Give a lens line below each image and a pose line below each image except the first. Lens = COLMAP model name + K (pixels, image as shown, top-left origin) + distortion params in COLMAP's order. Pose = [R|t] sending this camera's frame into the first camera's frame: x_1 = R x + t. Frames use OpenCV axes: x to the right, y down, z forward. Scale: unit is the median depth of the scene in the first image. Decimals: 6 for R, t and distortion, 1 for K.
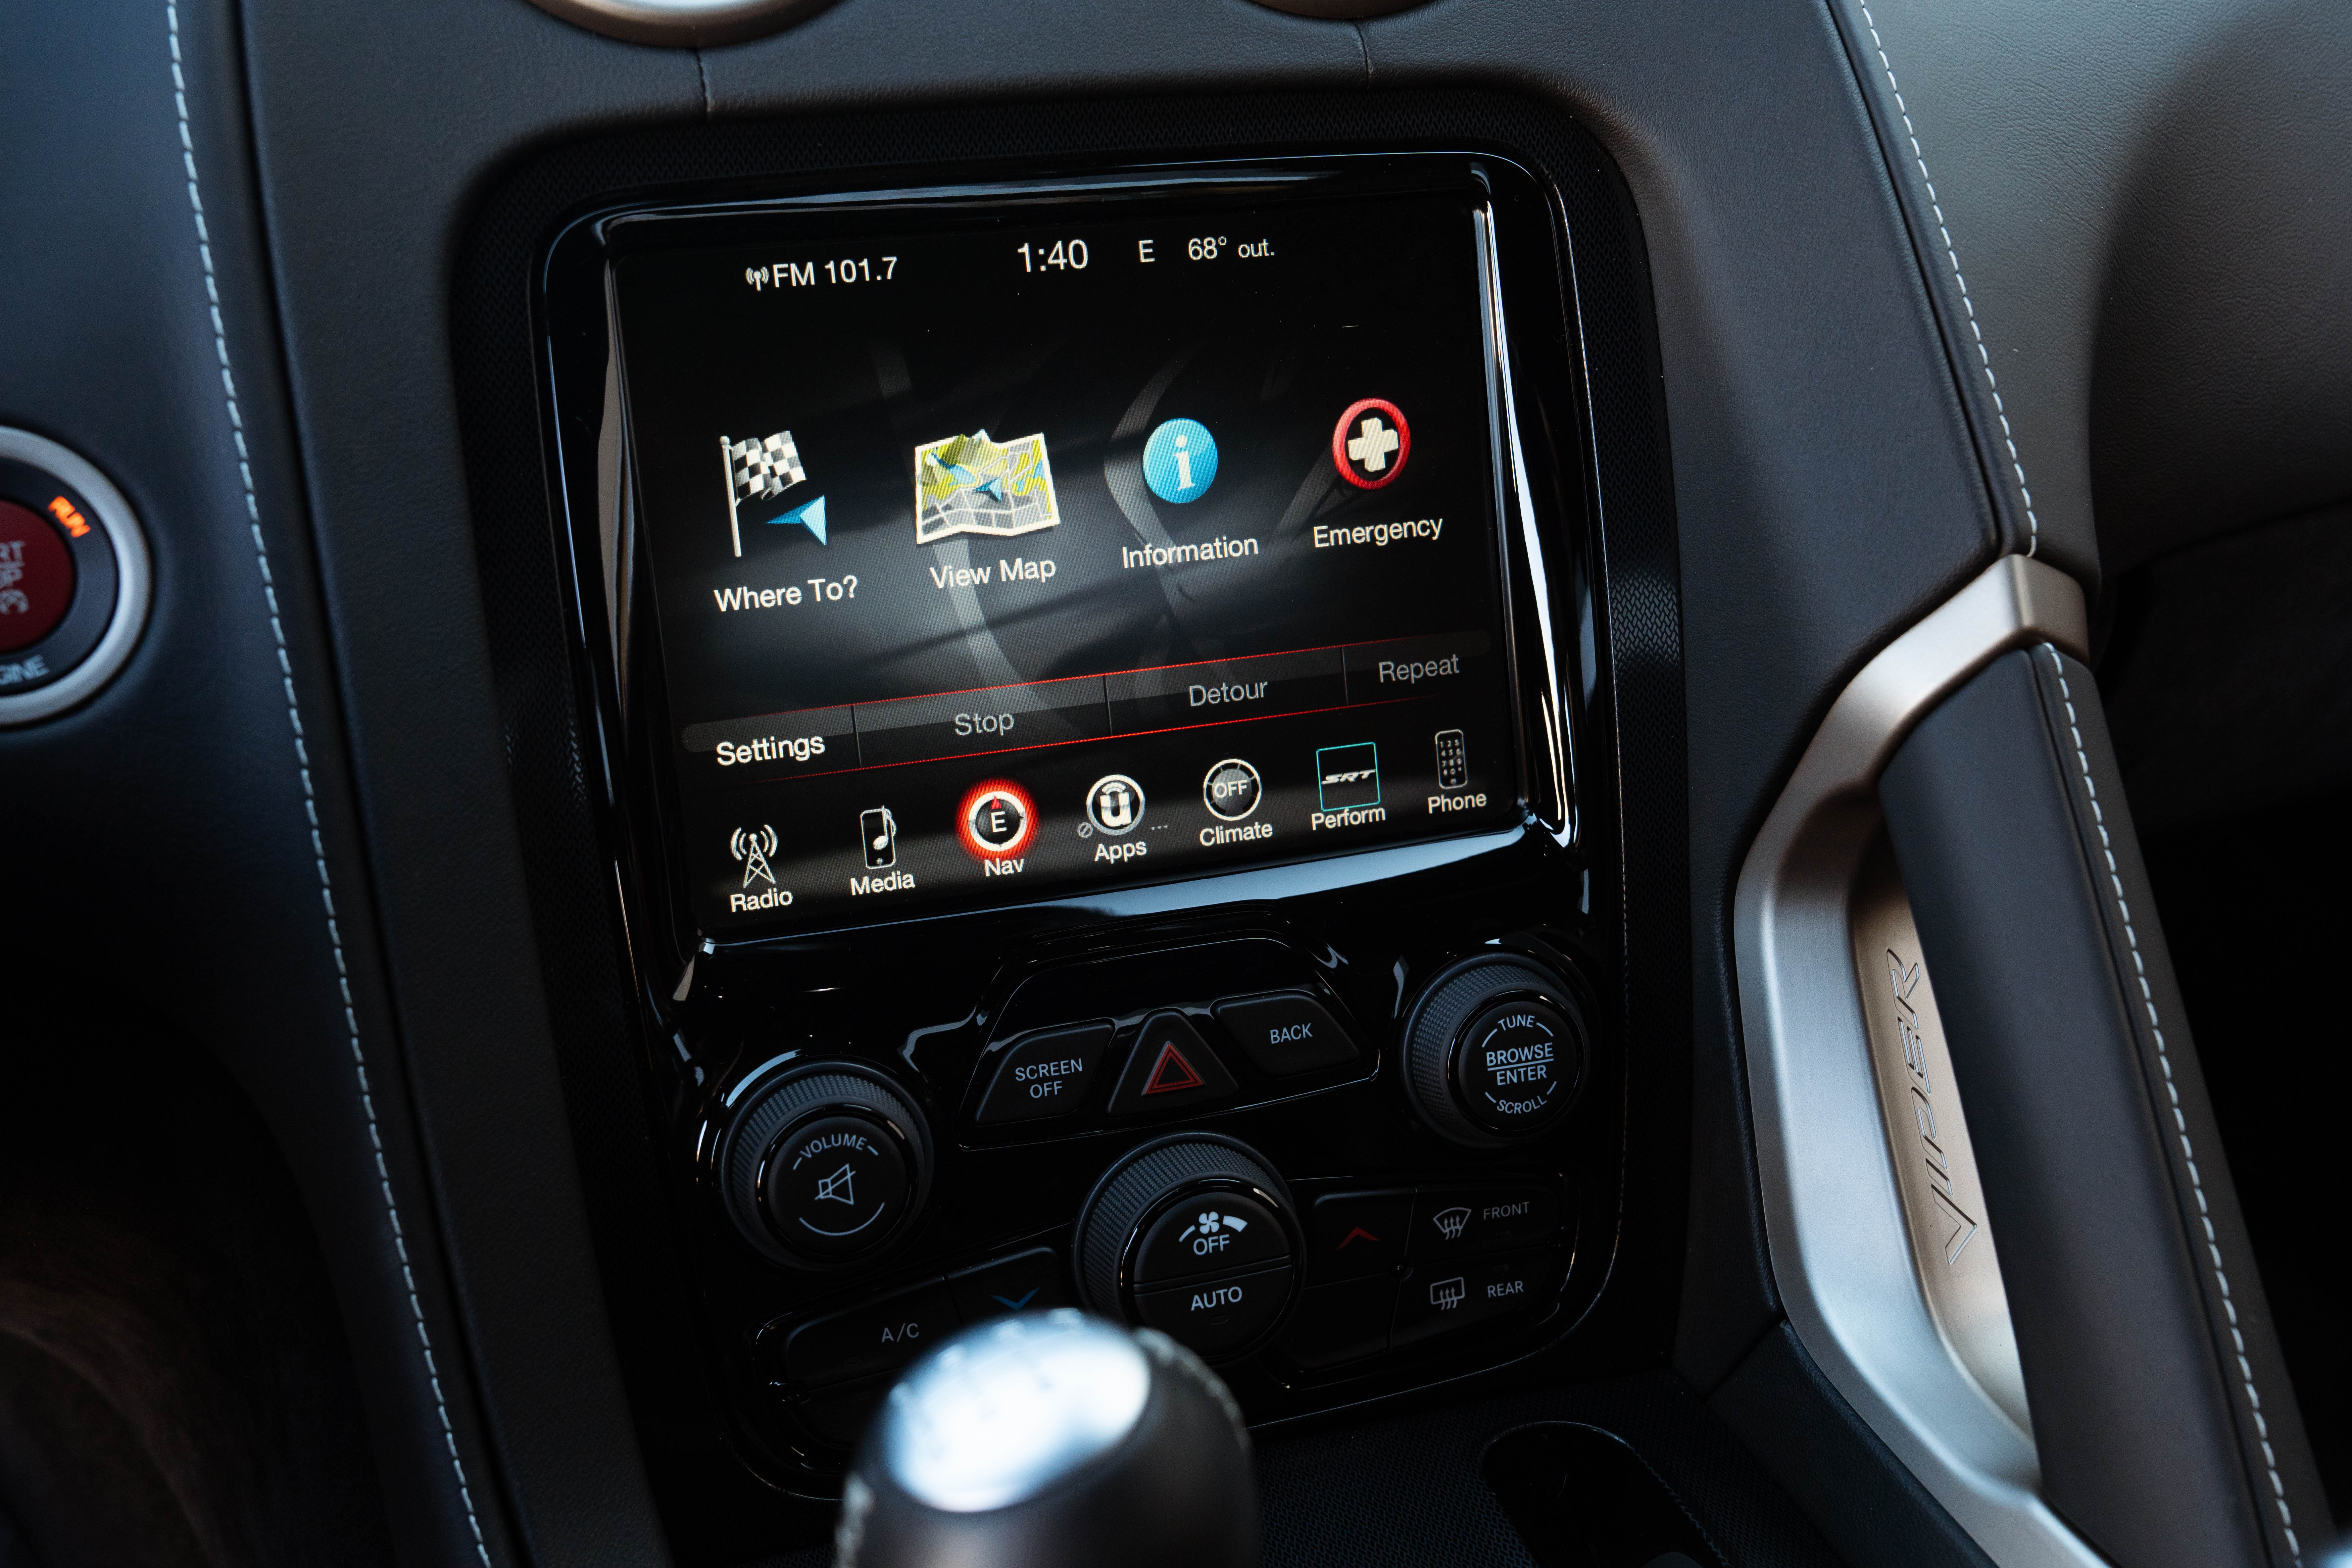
lens RADIAL K [[2222.7, 0, 1188.5], [0, 2222.7, 800.4], [0, 0, 1]] dist [0.021431, 0.000000]
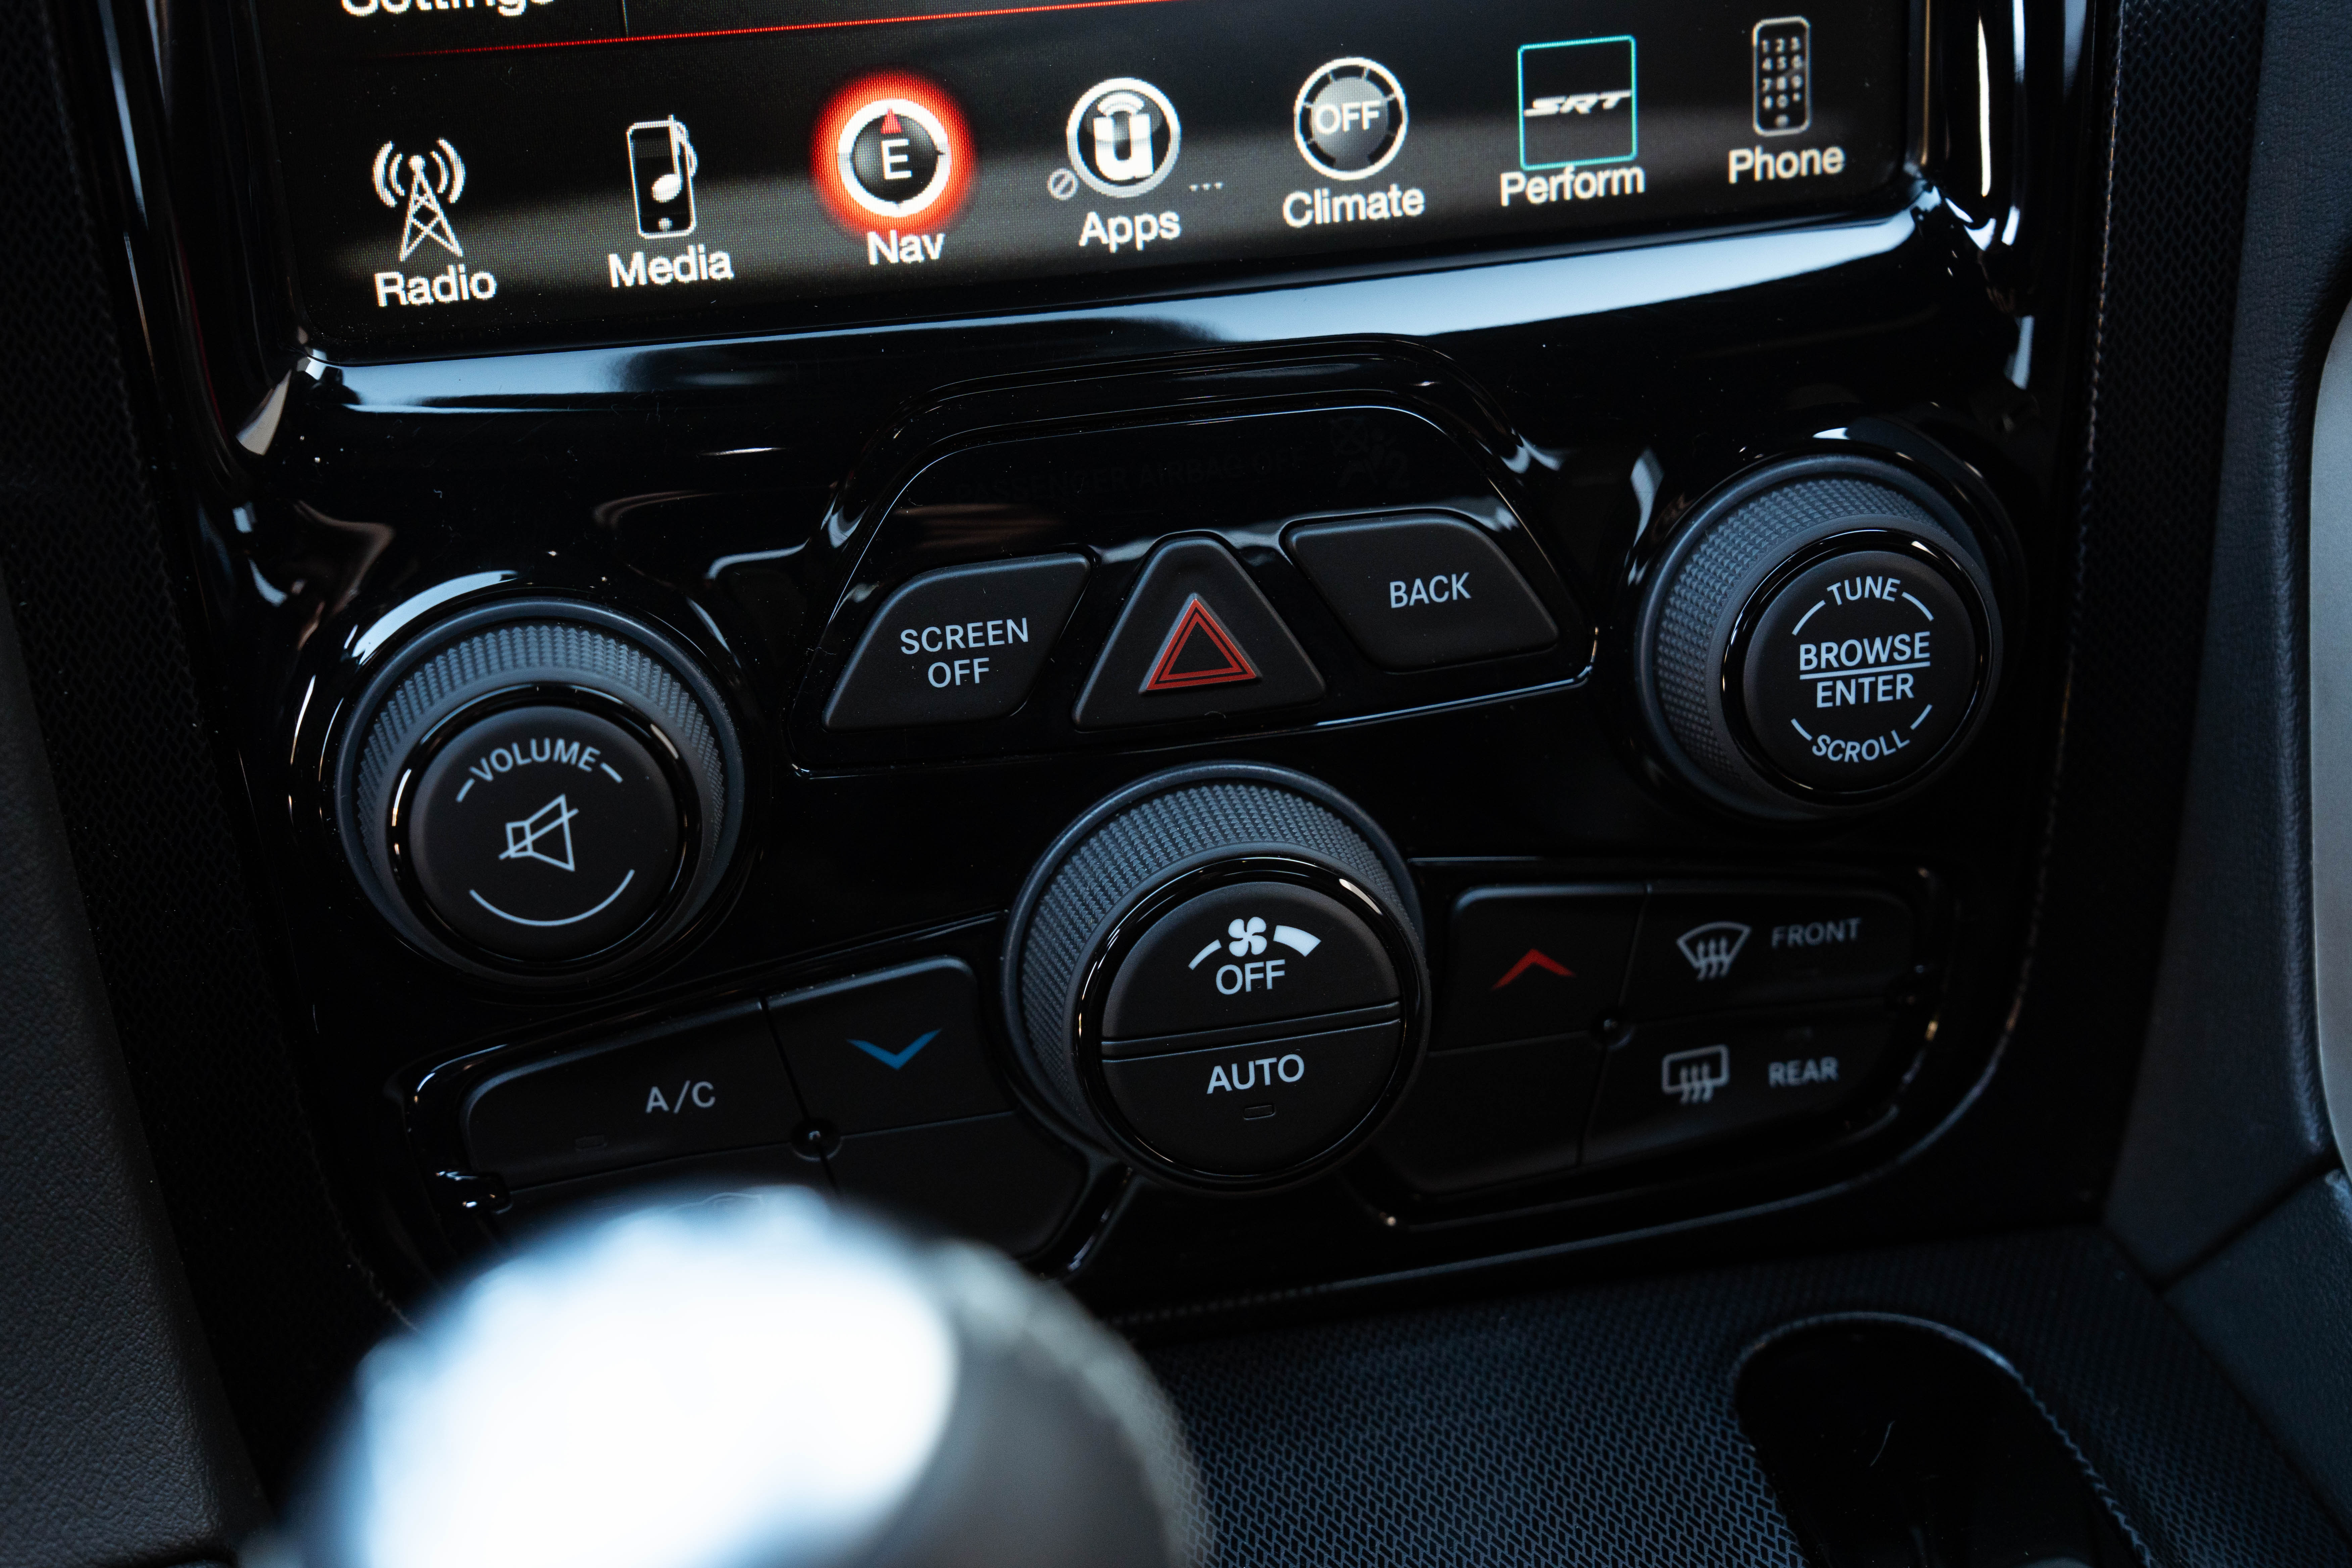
lens RADIAL K [[3219.6, 0, 1172.1], [0, 3219.6, 799.4], [0, 0, 1]] dist [0.121765, 0.000000]
pose [[0.996525, 0.054539, -0.062949, 0.035535], [-0.042413, 0.982747, 0.180024, 0.017673], [0.071681, -0.176729, 0.981646, 0.228688]]
